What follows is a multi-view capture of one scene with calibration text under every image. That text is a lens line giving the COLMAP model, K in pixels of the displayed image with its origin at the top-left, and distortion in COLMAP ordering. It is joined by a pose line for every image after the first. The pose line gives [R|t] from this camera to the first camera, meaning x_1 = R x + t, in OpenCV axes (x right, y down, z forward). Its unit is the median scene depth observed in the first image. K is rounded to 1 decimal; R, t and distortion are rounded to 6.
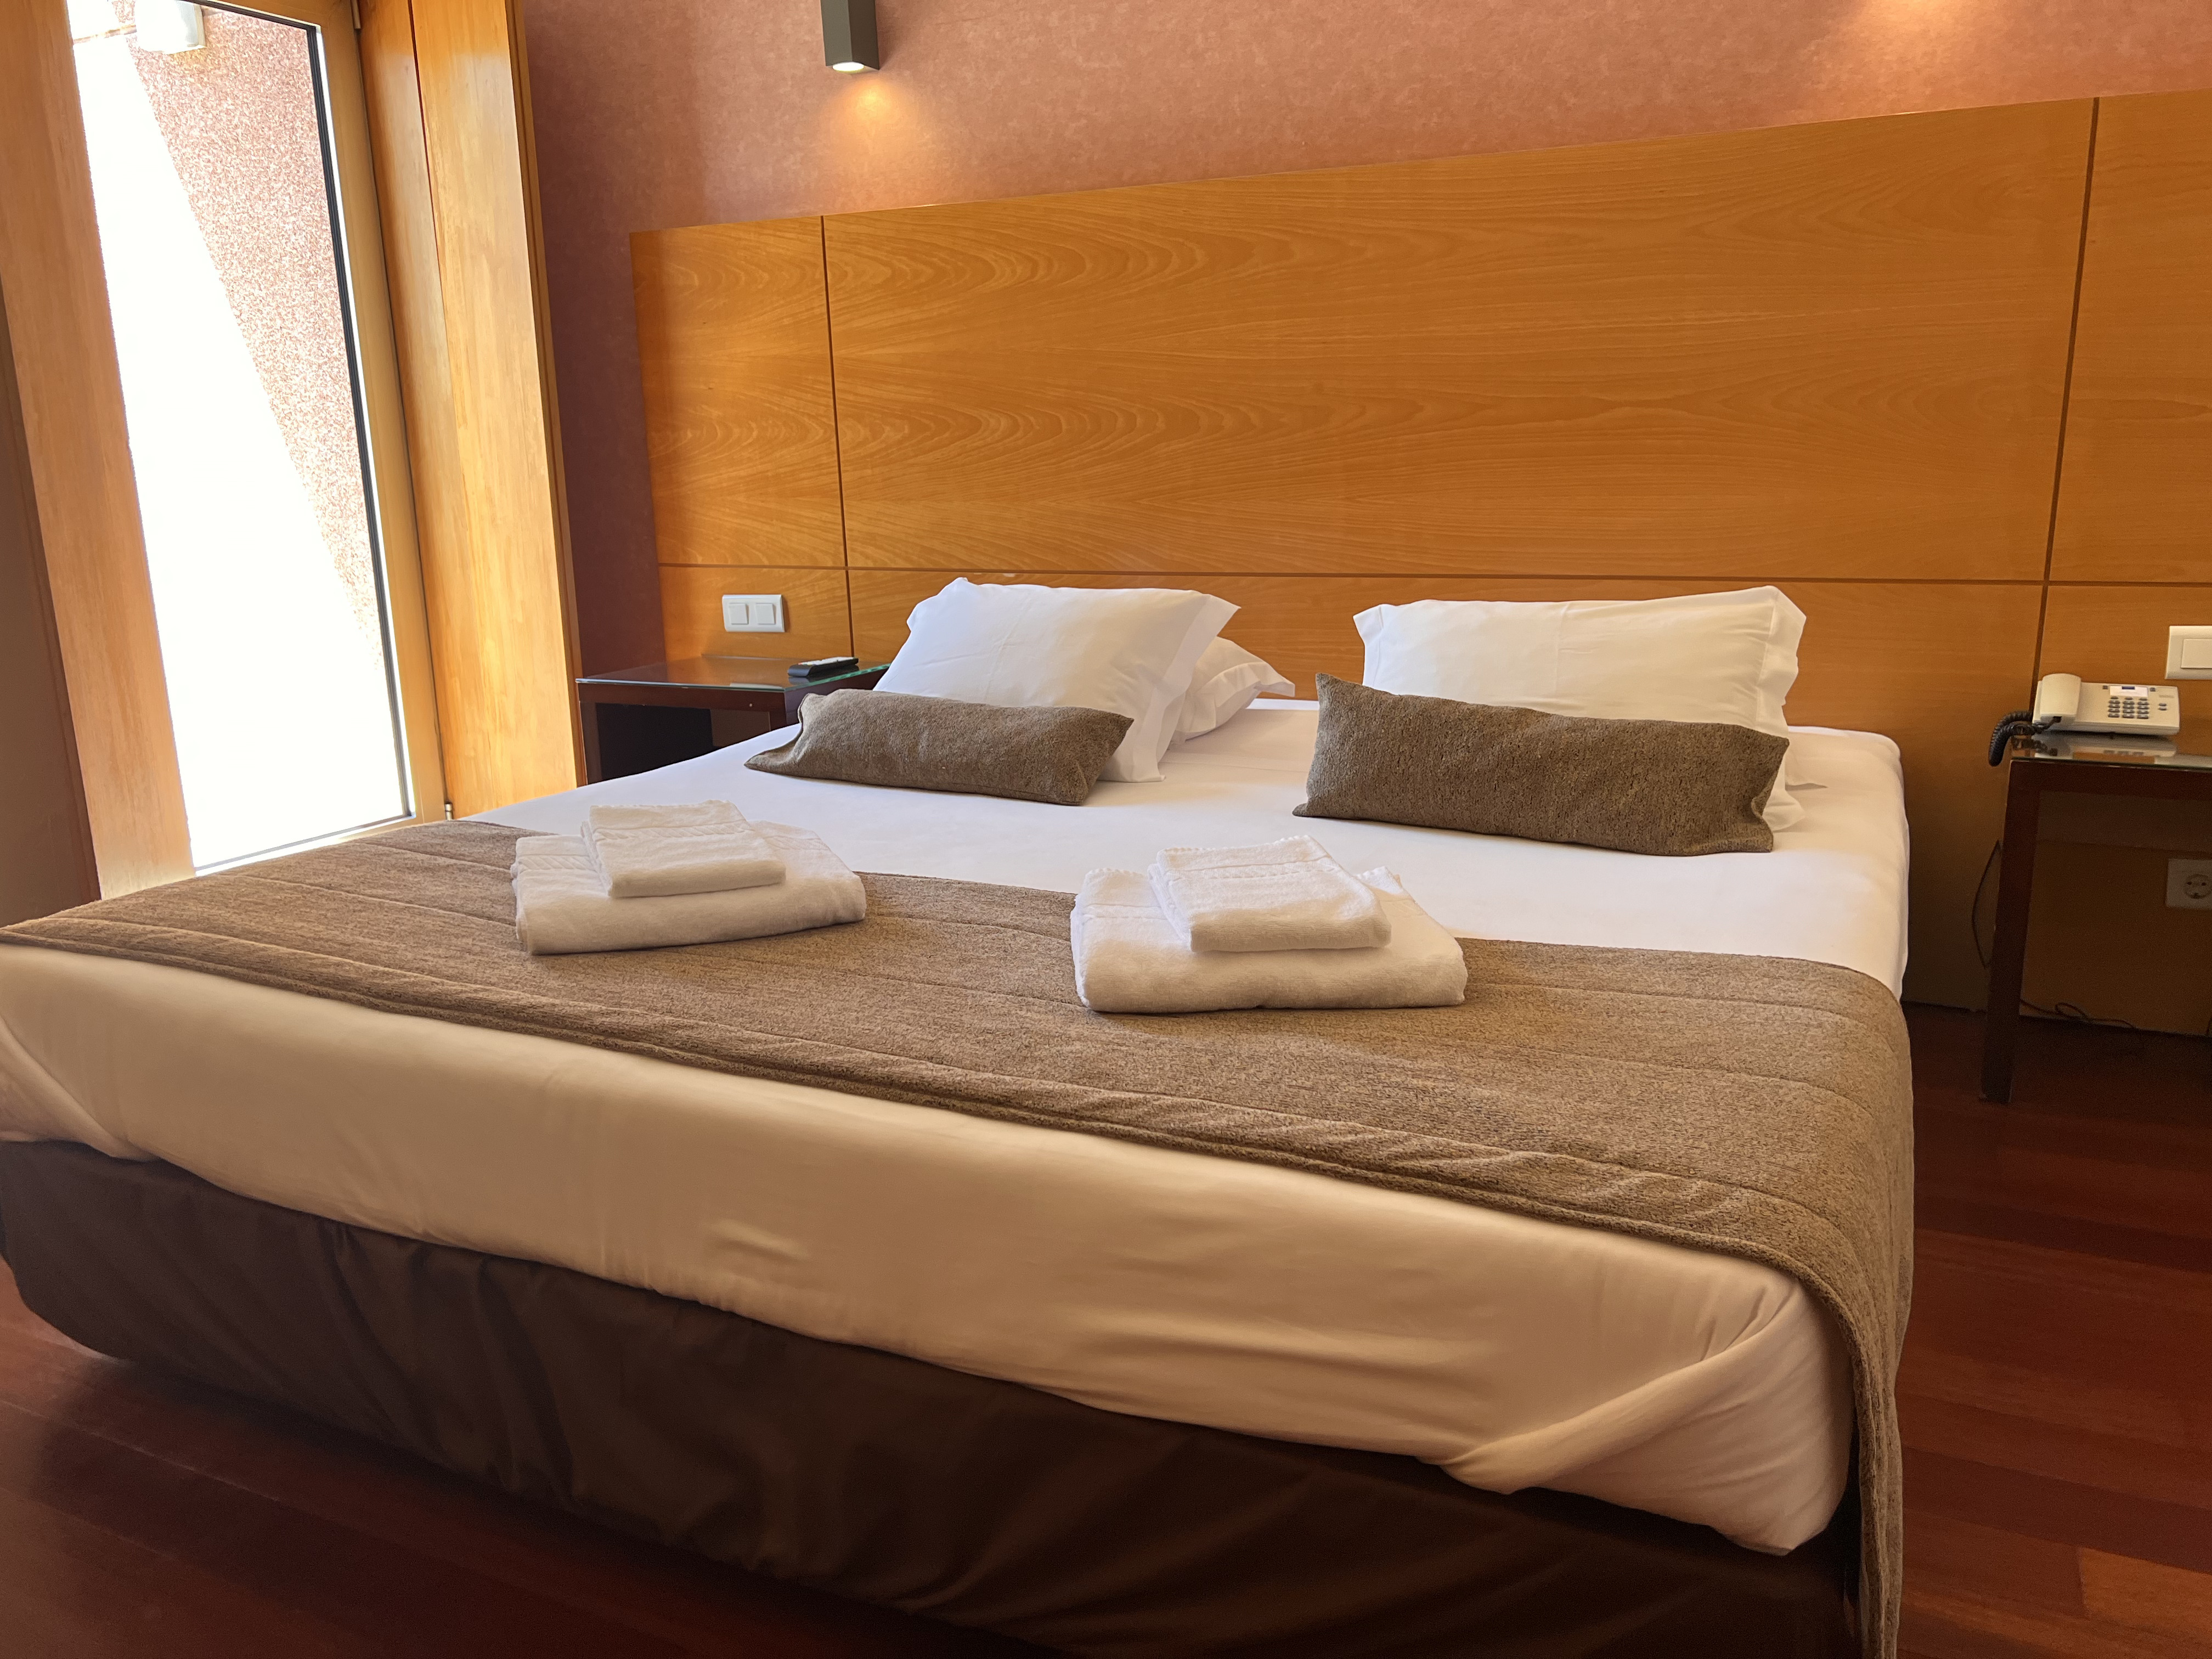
lens RADIAL K [[1671.3, 0, 1094.5], [0, 1671.3, 821.5], [0, 0, 1]] dist [0.058325, -0.052650]
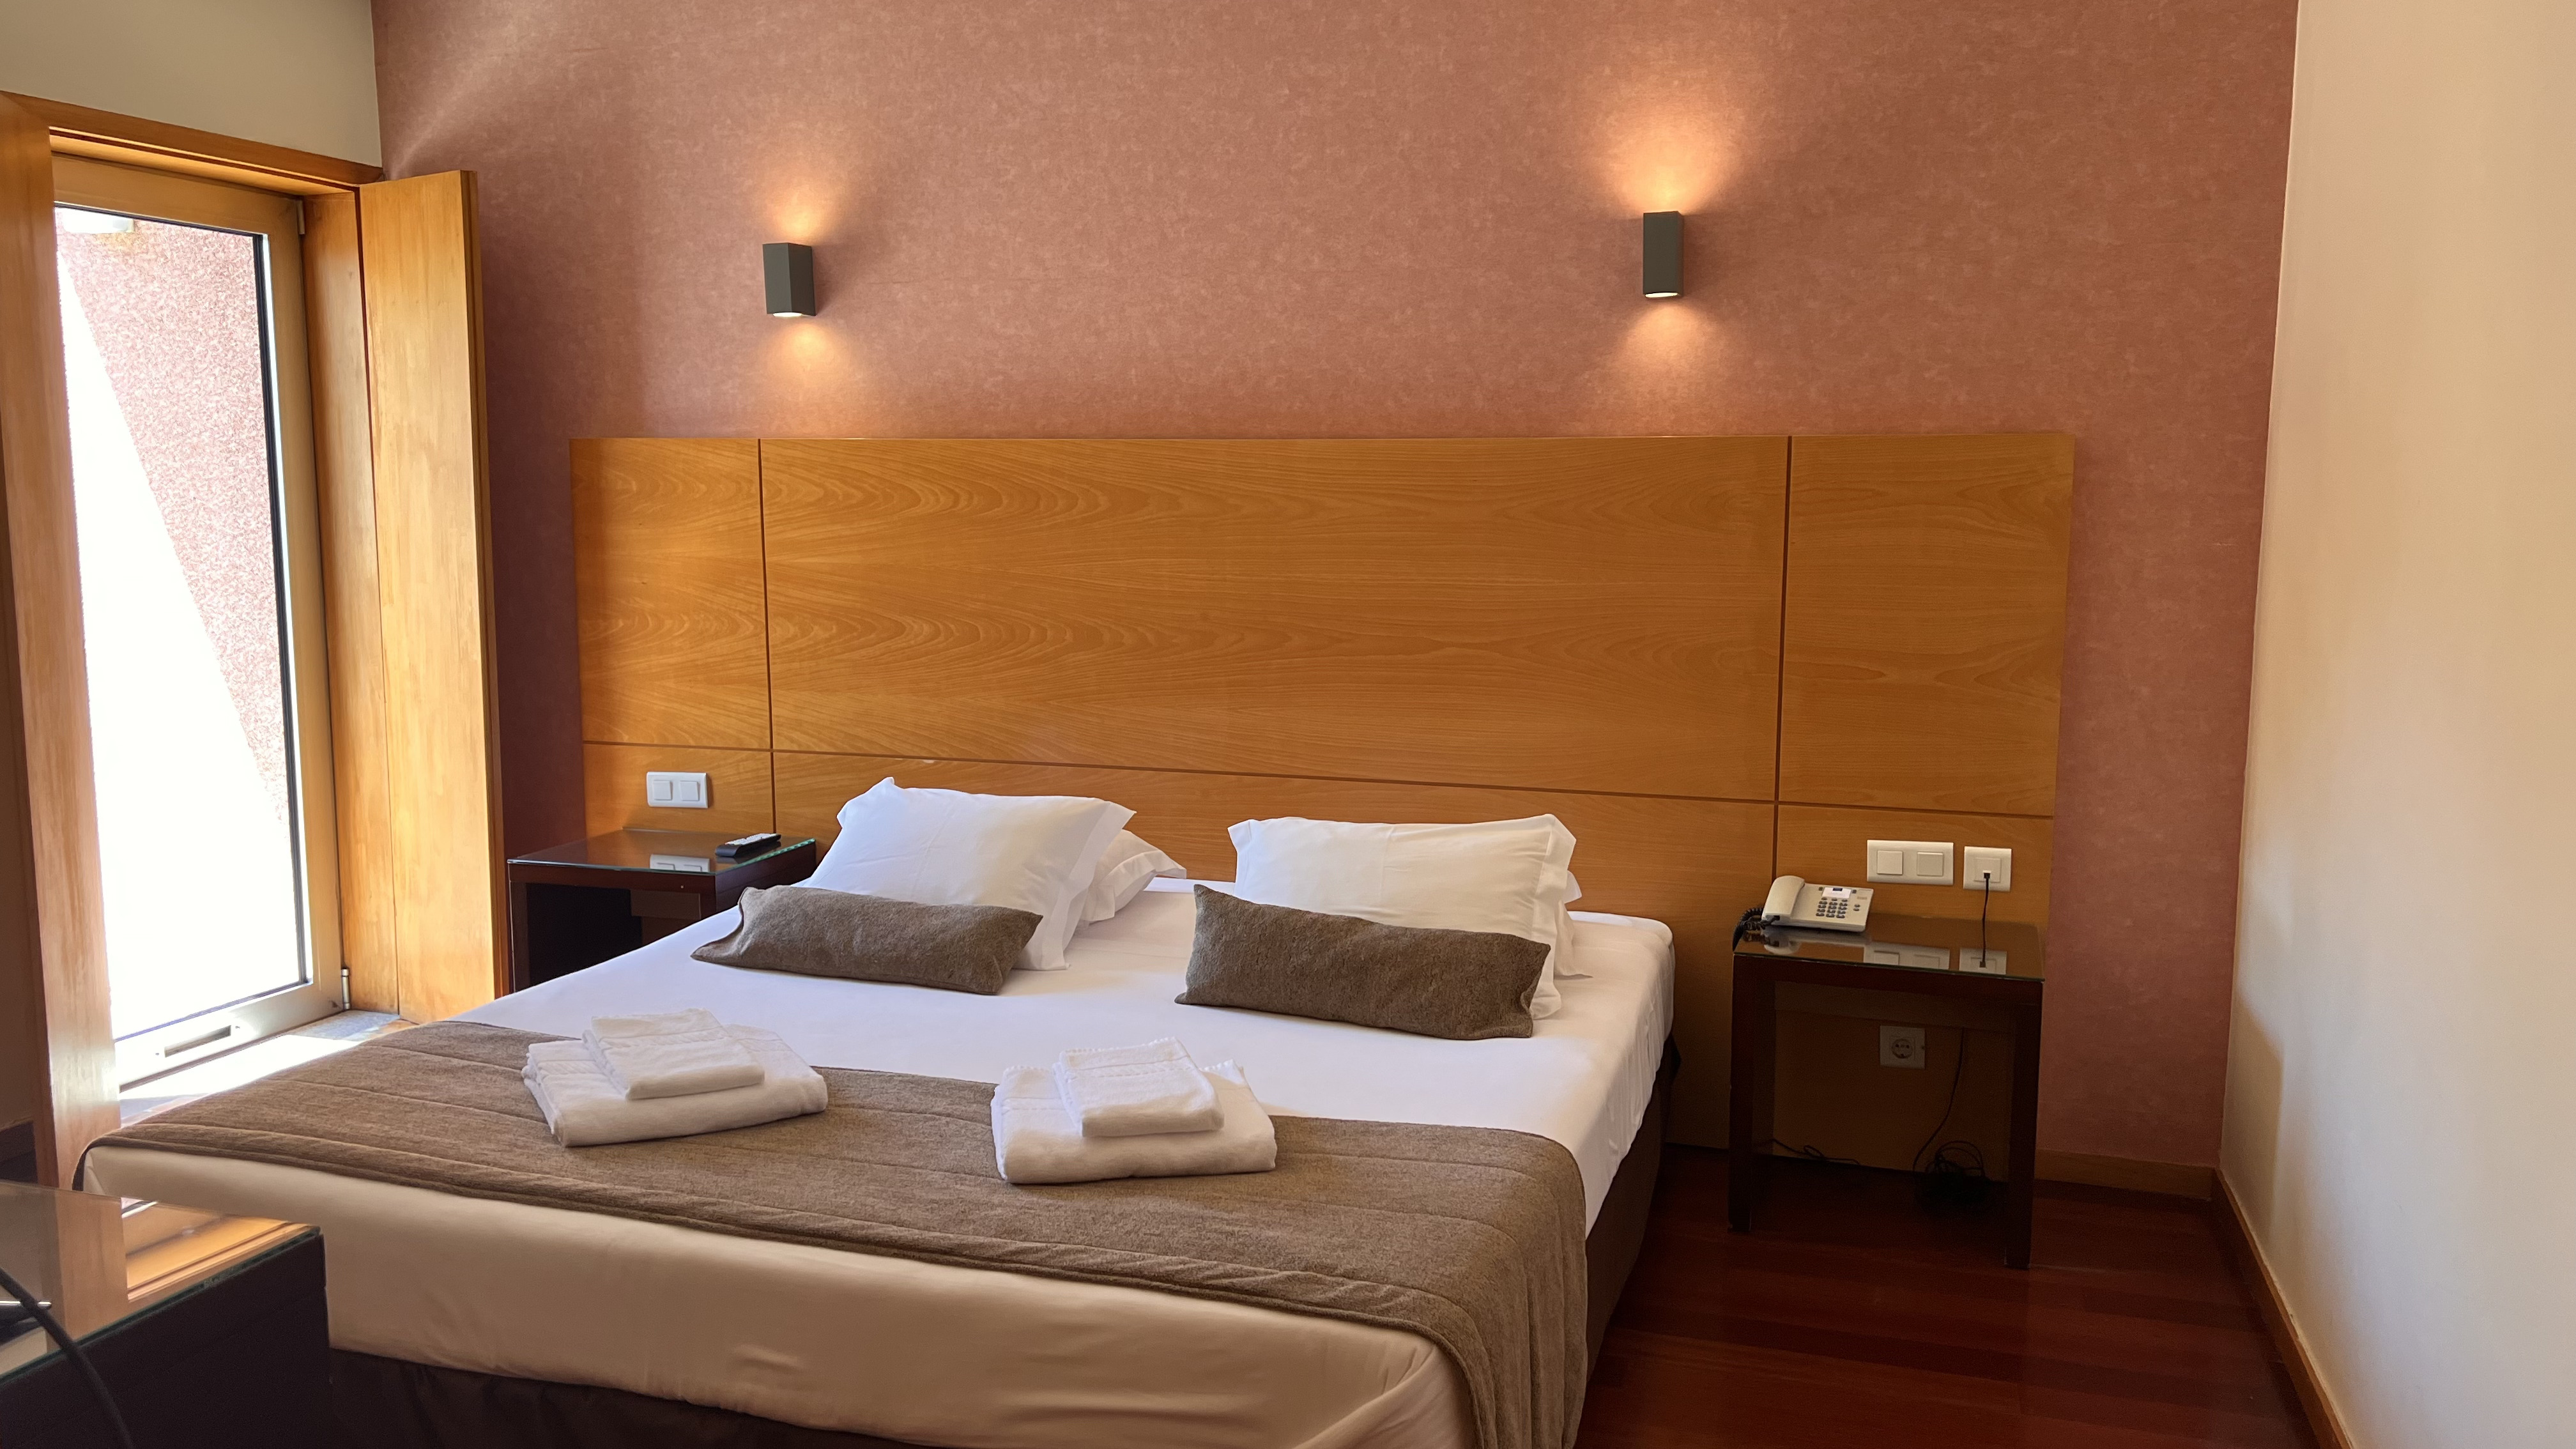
lens RADIAL K [[1923.3, 0, 1271.4], [0, 1923.3, 725.3], [0, 0, 1]] dist [0.066510, -0.076745]
pose [[0.989975, 0.009029, 0.140956, -0.008873], [0.005313, 0.994868, -0.101041, -0.057971], [-0.141145, 0.100777, 0.984846, -0.372037]]
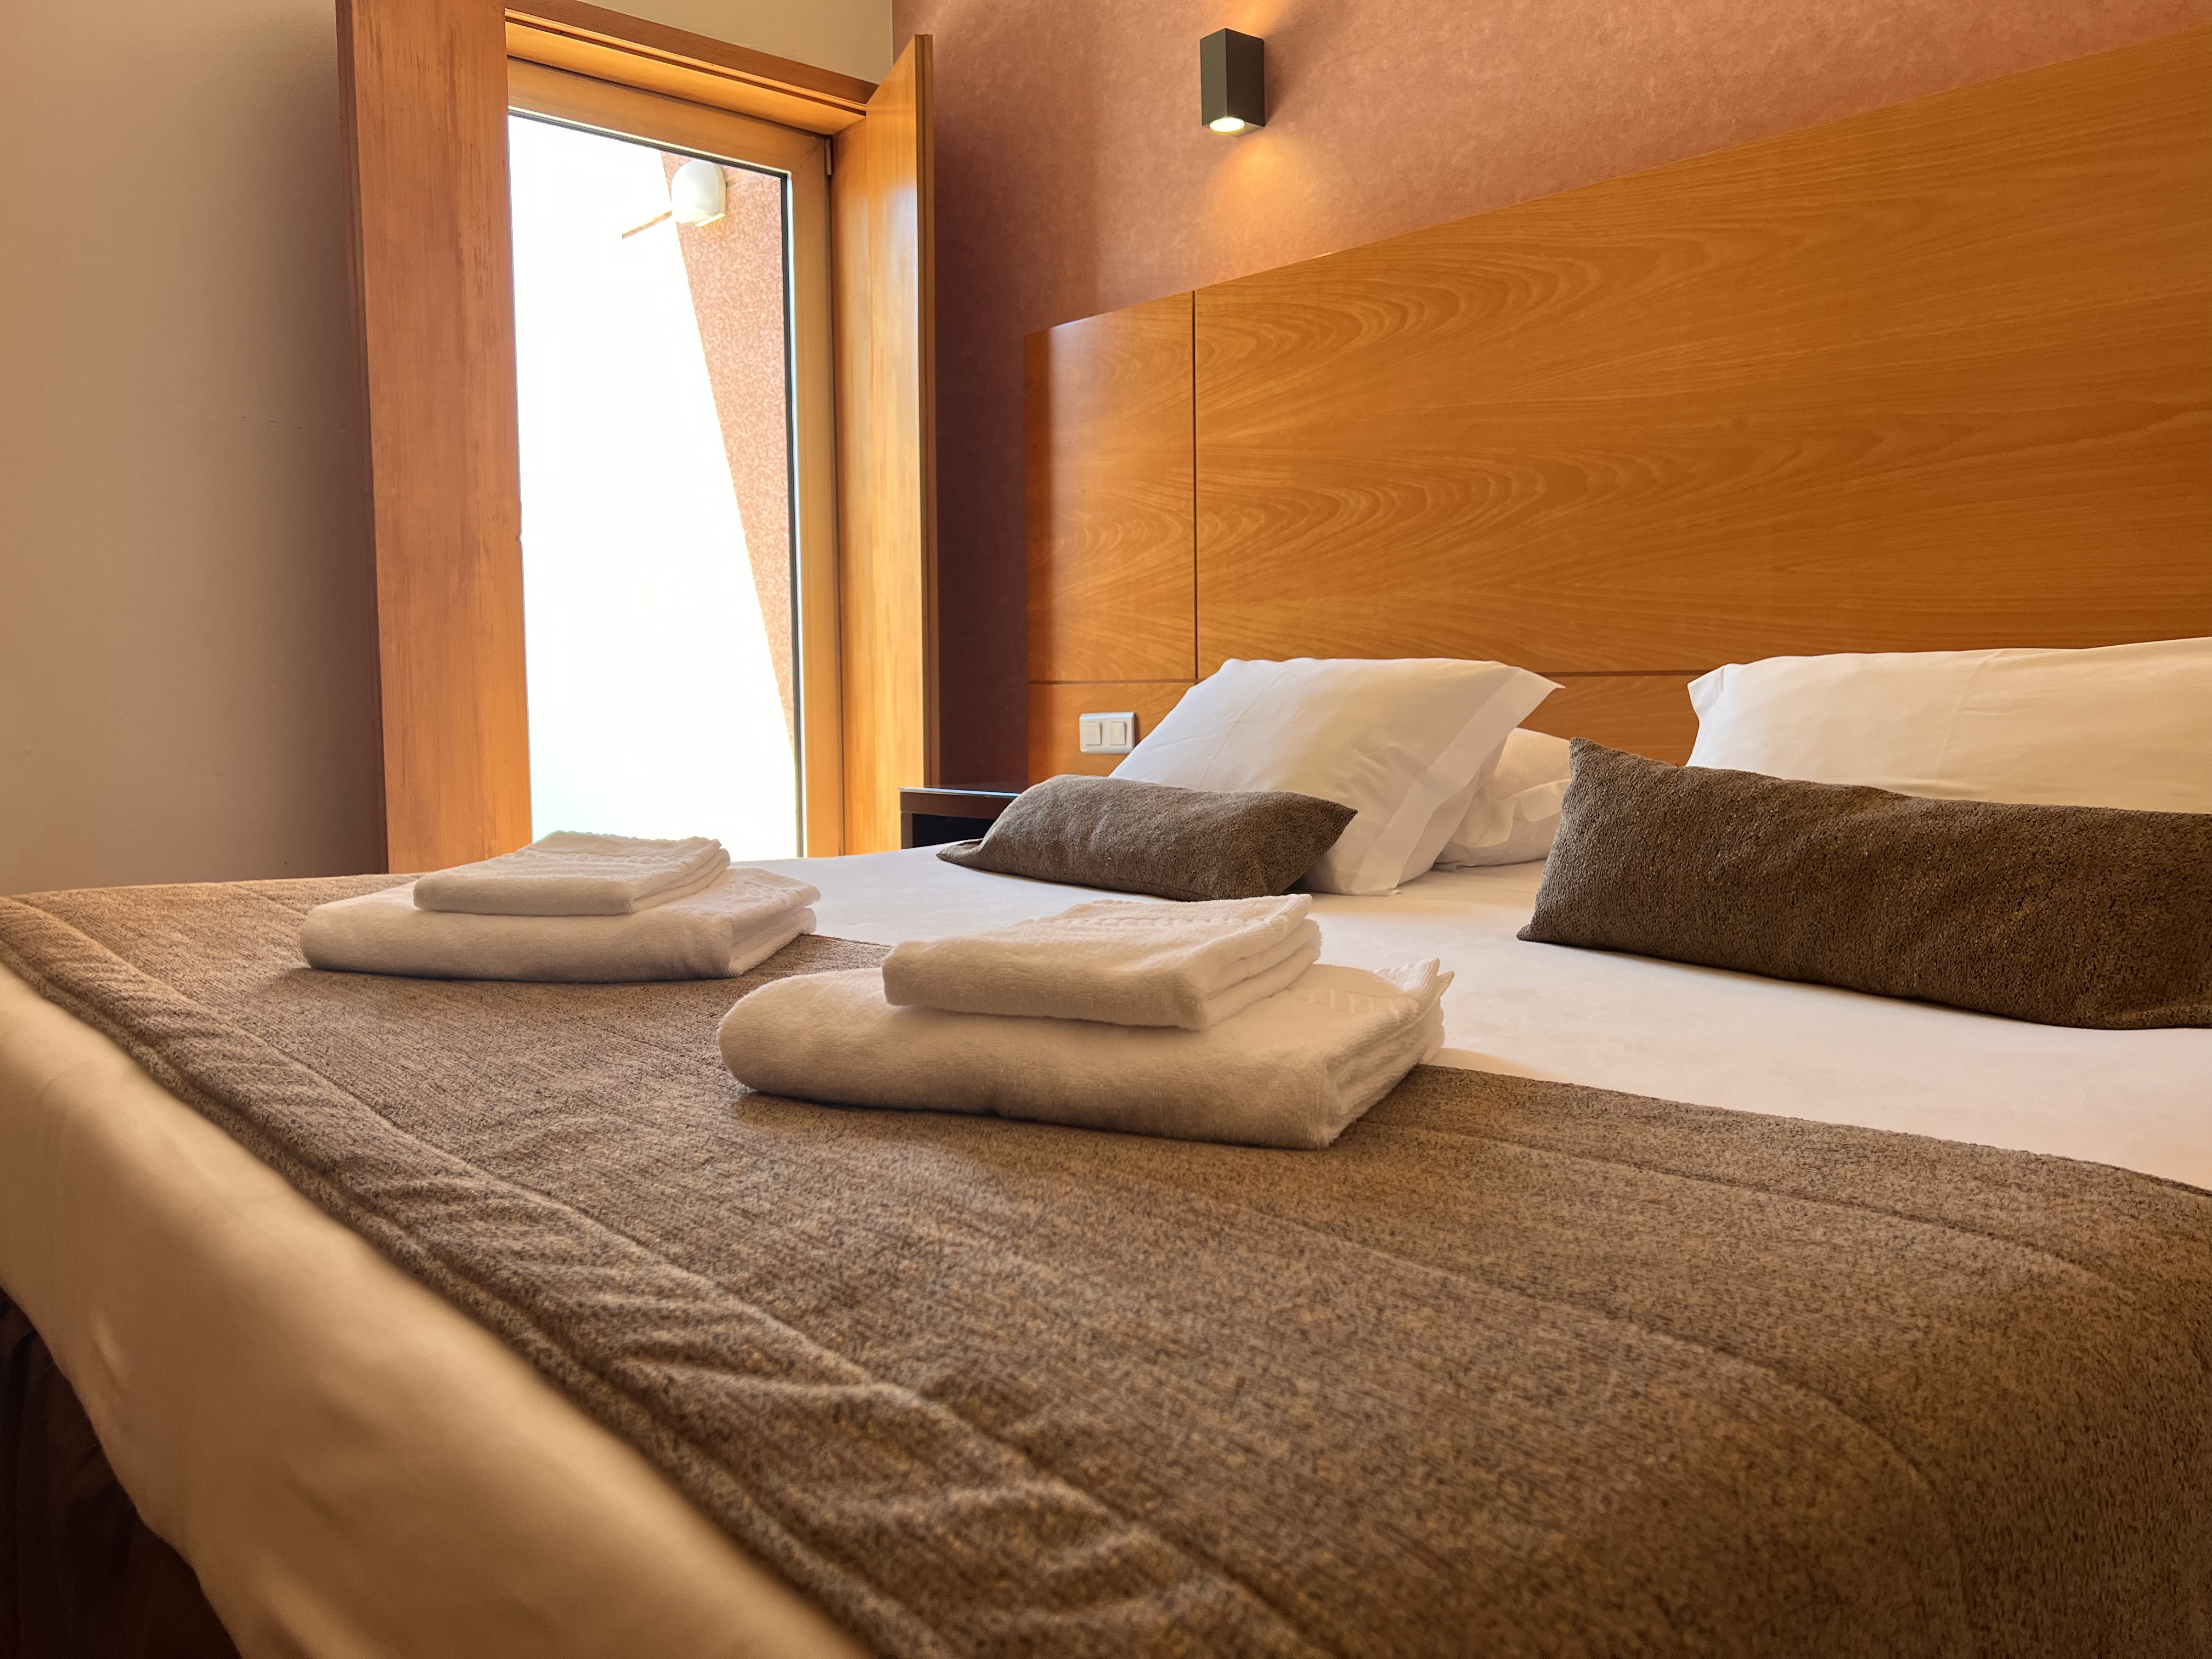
lens RADIAL K [[1671.3, 0, 1085.0], [0, 1671.3, 824.4], [0, 0, 1]] dist [0.058325, -0.052650]
pose [[0.917343, 0.050443, -0.394888, 0.207692], [-0.104516, 0.987661, -0.116632, 0.044604], [0.384132, 0.148264, 0.911296, 0.271507]]
